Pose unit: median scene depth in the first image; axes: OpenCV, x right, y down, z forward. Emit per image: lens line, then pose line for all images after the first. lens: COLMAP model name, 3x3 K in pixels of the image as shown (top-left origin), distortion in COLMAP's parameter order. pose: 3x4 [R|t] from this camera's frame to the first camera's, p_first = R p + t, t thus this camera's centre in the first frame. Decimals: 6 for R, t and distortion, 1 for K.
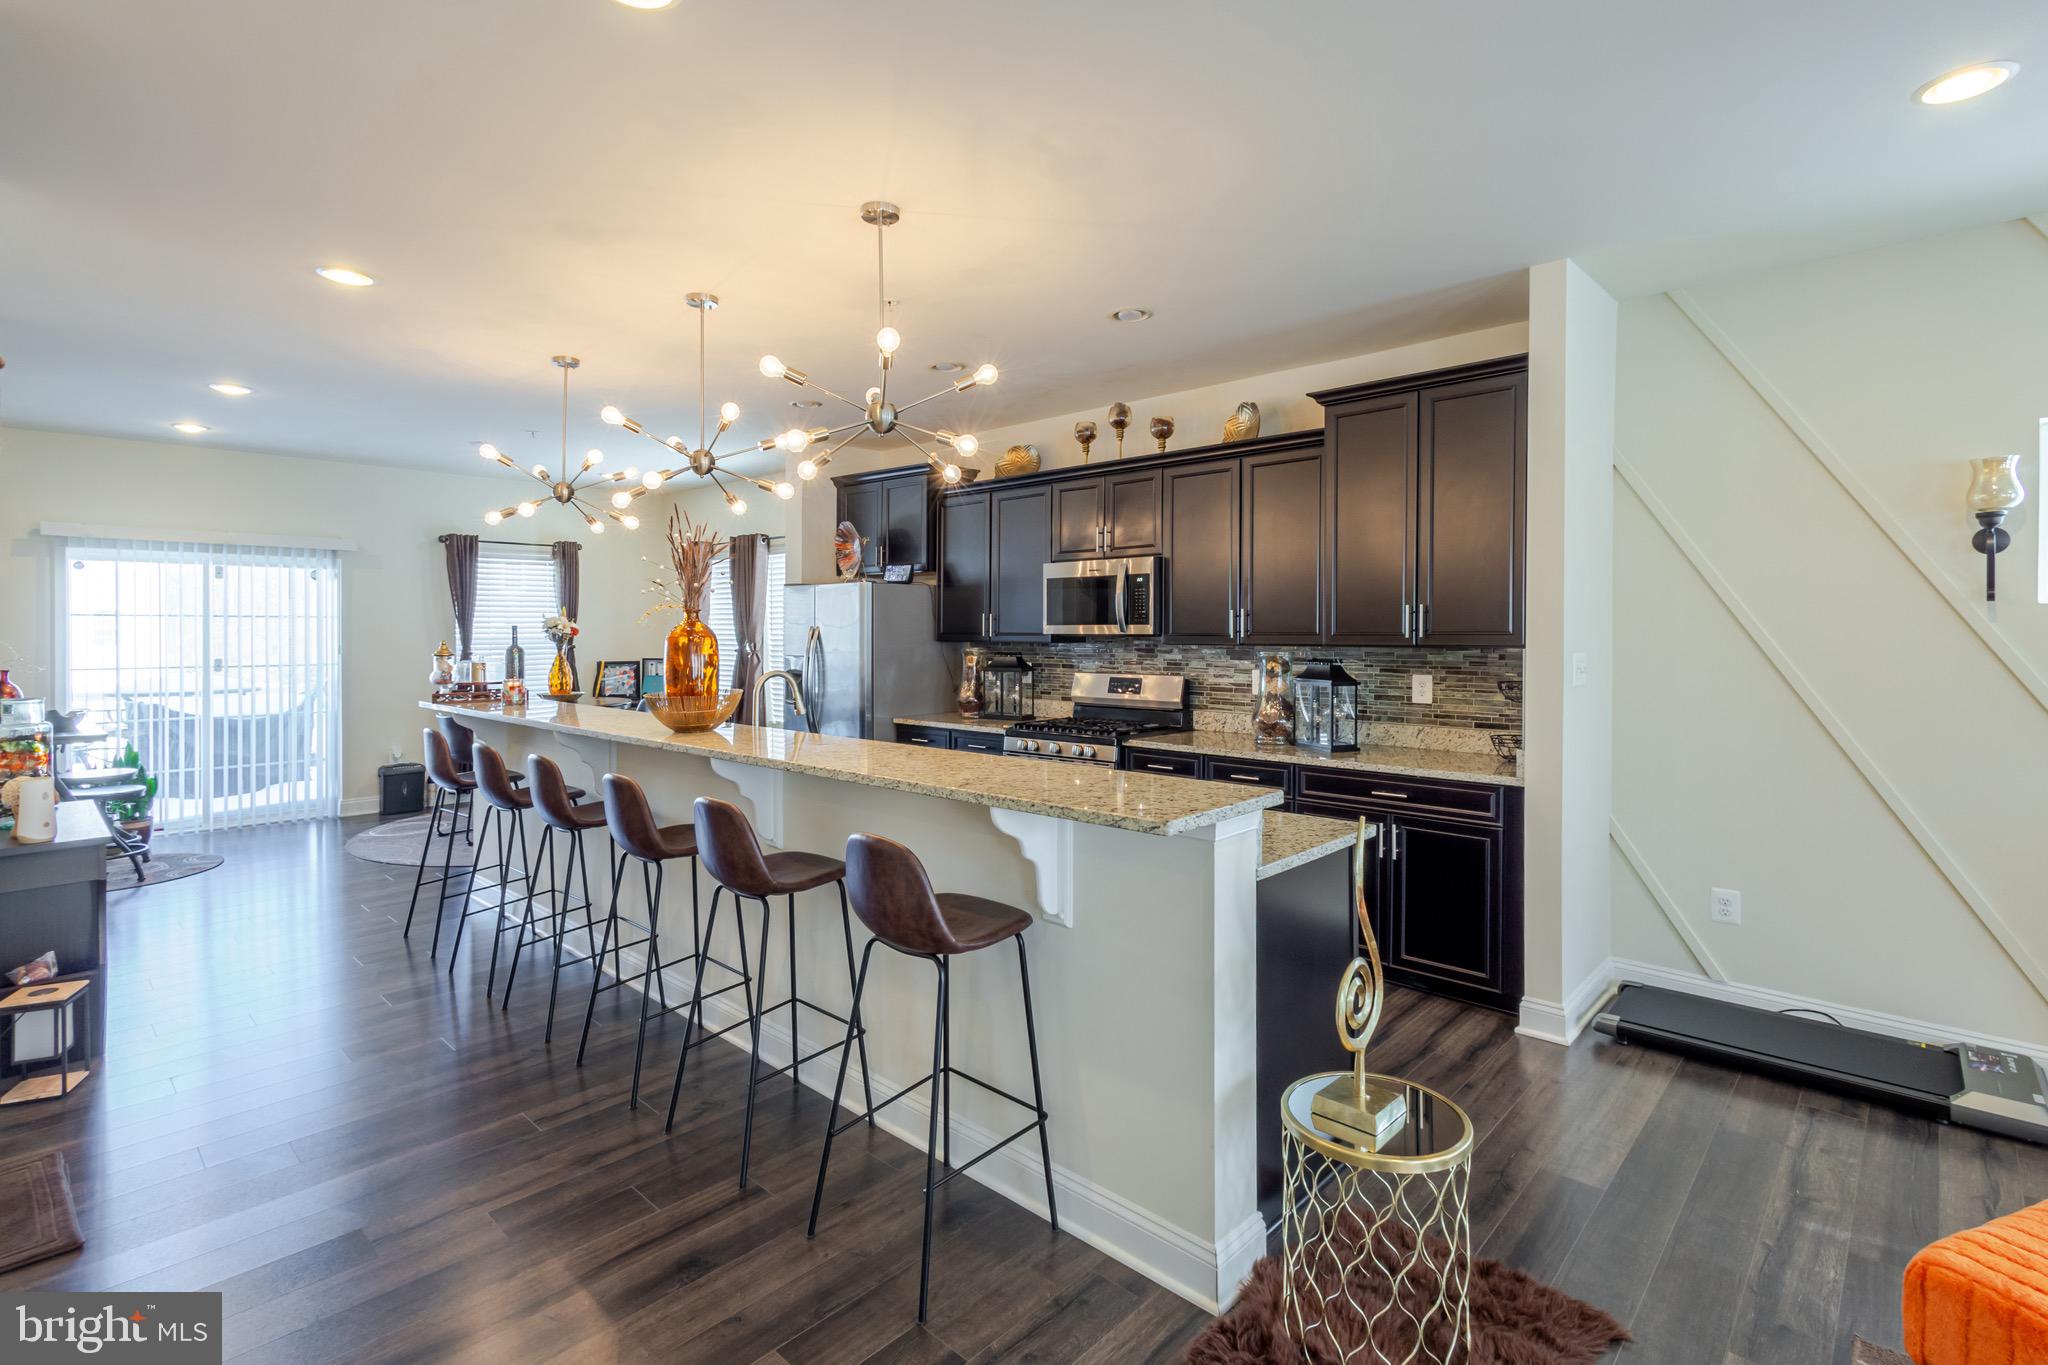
lens RADIAL K [[958.6, 0, 1023.0], [0, 958.6, 626.7], [0, 0, 1]] dist [0.002771, 0.000999]
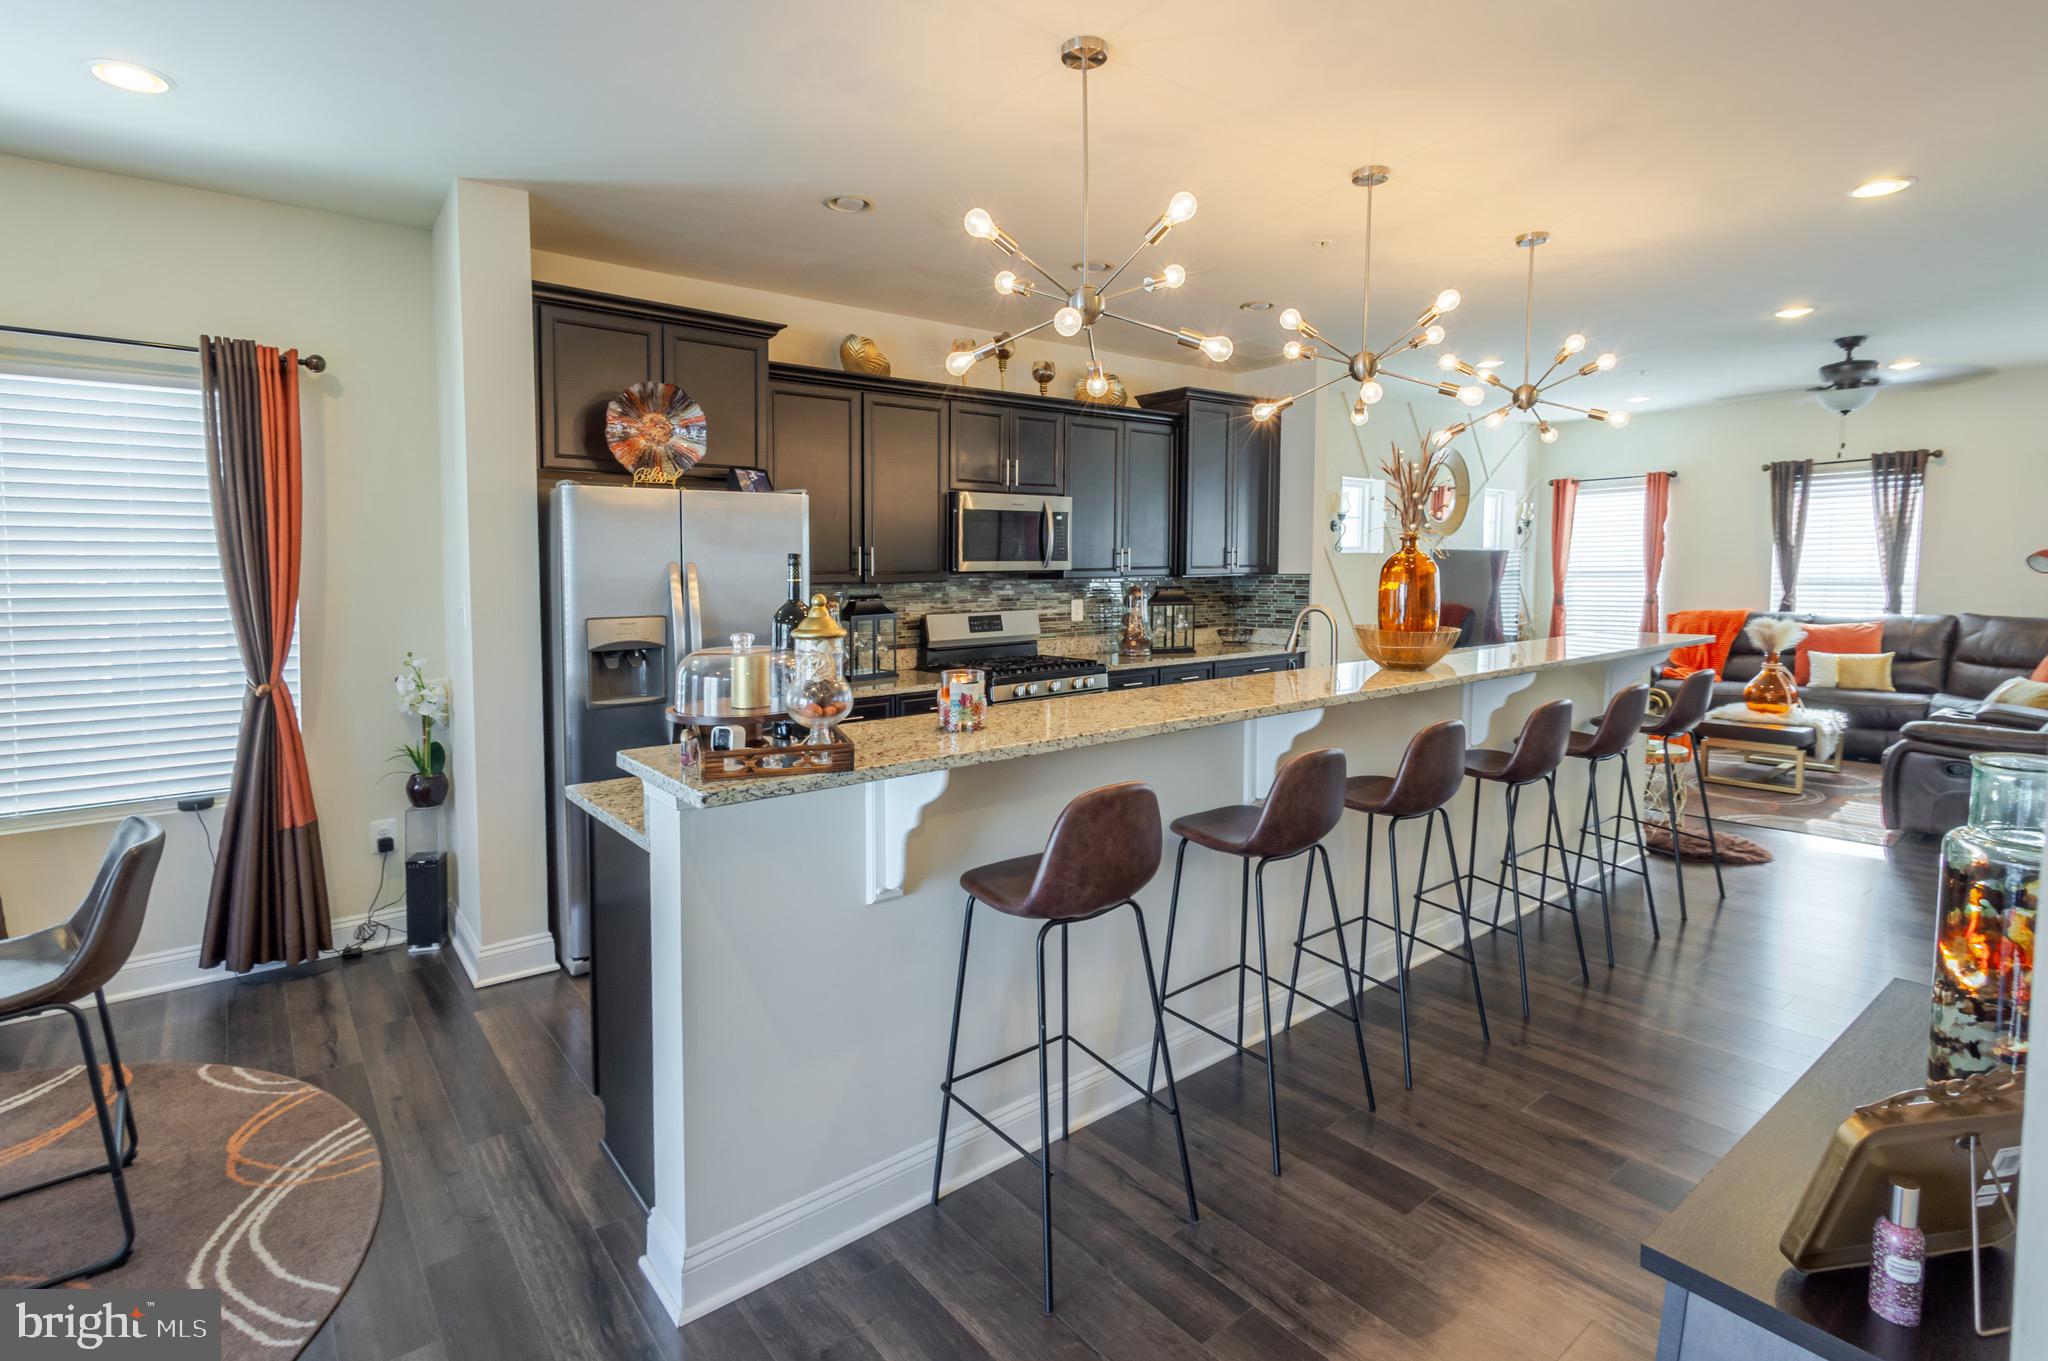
lens RADIAL K [[992.7, 0, 1026.4], [0, 992.7, 648.7], [0, 0, 1]] dist [0.014042, 0.000373]
pose [[0.143883, -0.077565, 0.986550, -0.933981], [0.003611, 0.996958, 0.077857, 0.008455], [-0.989588, -0.007640, 0.143725, 0.844950]]
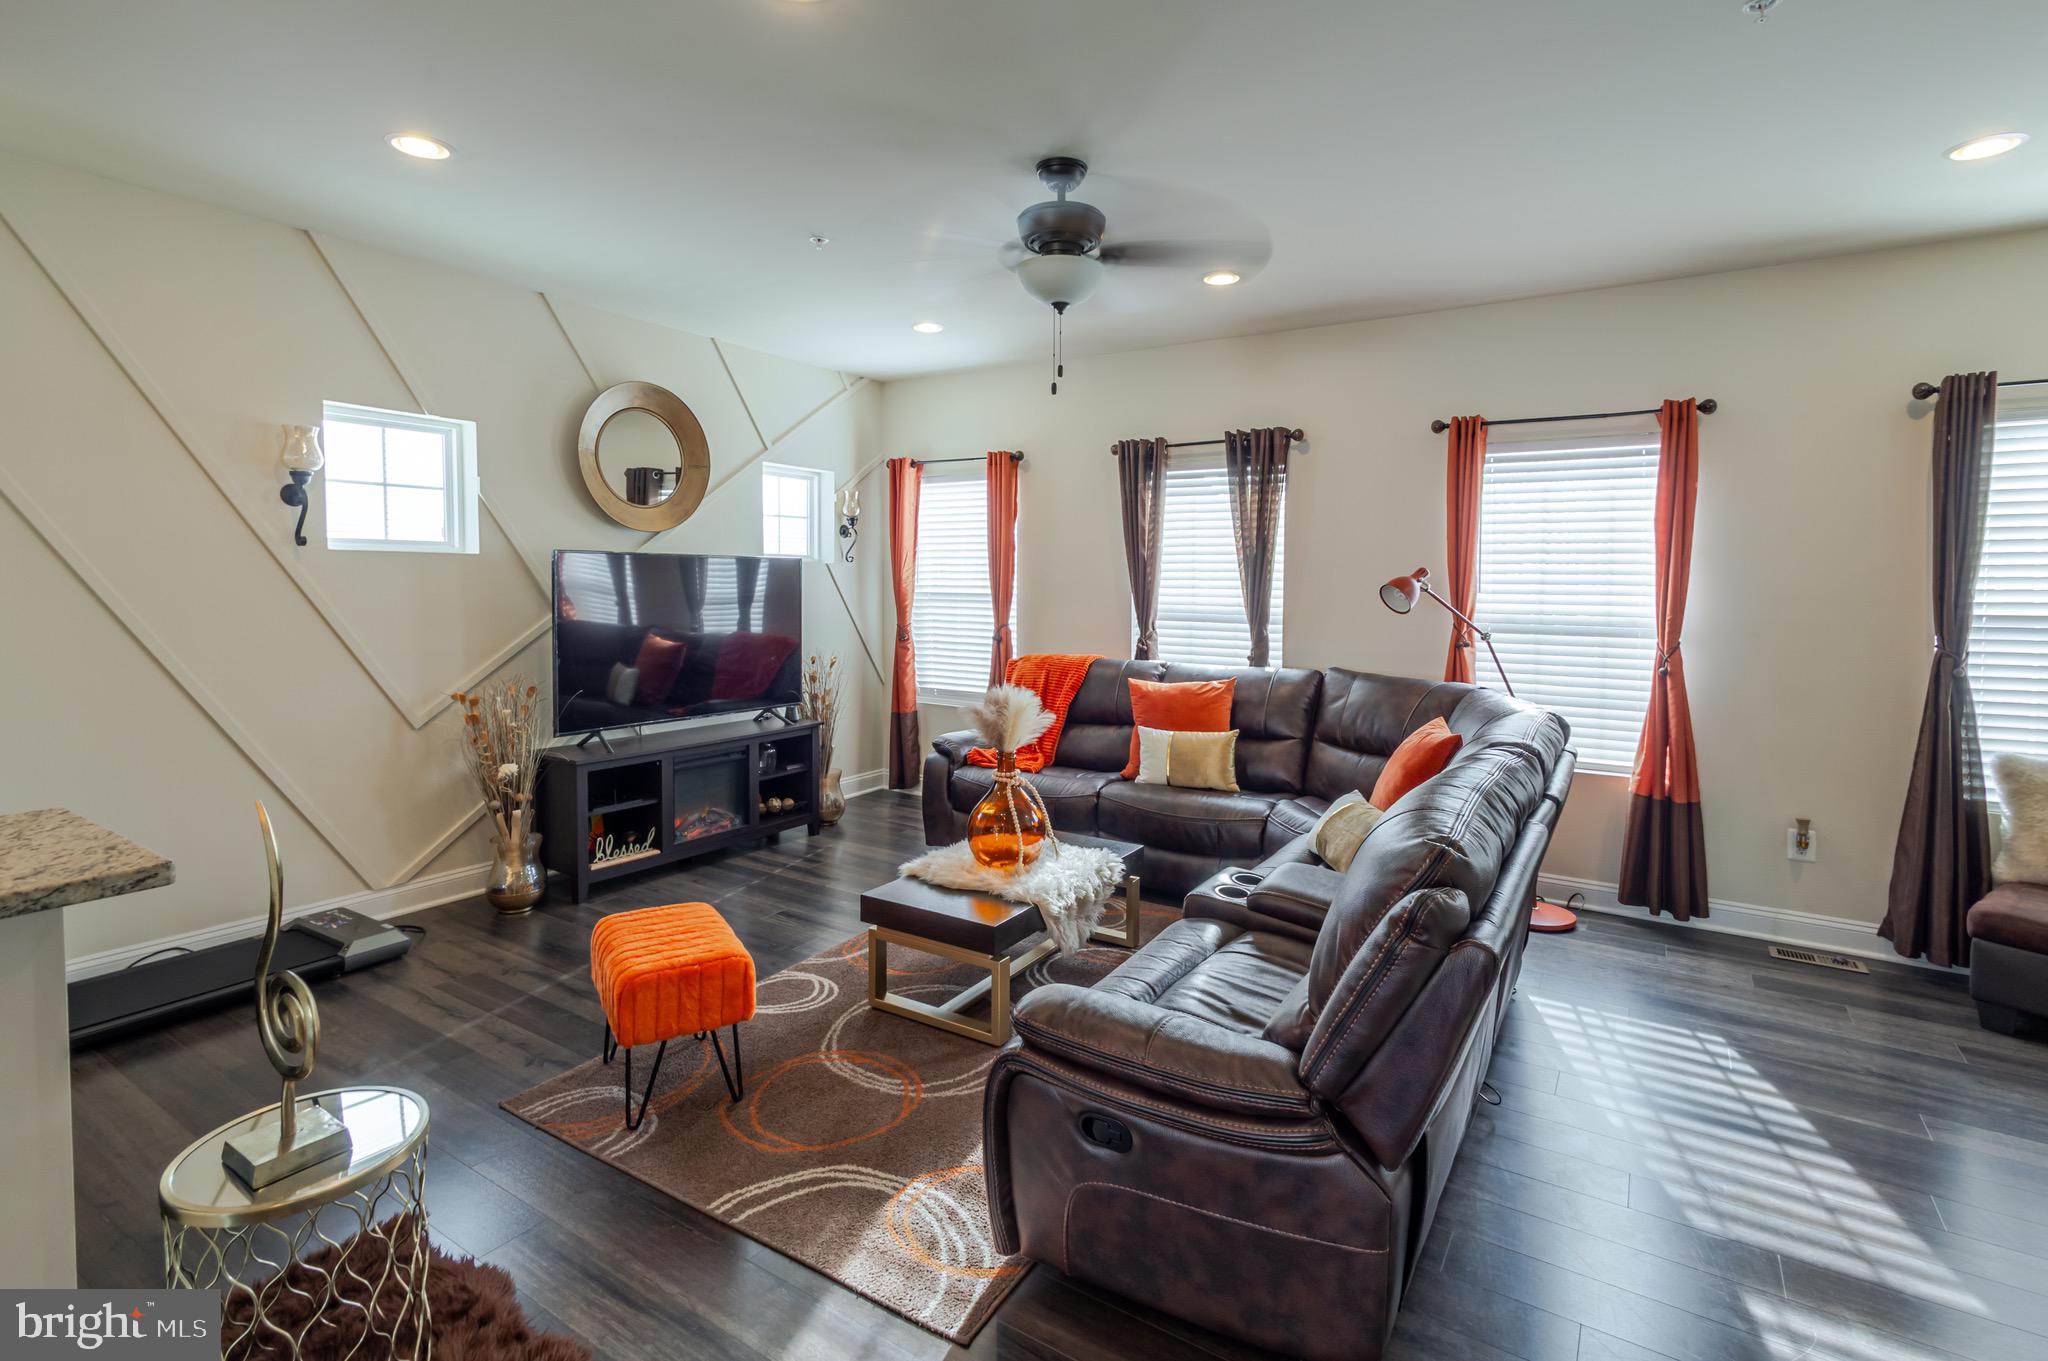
lens RADIAL K [[959.5, 0, 1050.9], [0, 959.5, 623.9], [0, 0, 1]] dist [0.009910, 0.000071]
pose [[-0.185690, -0.039971, 0.981795, -0.187959], [-0.022141, 0.999089, 0.036487, 0.002897], [-0.982359, -0.014963, -0.186406, 0.169278]]
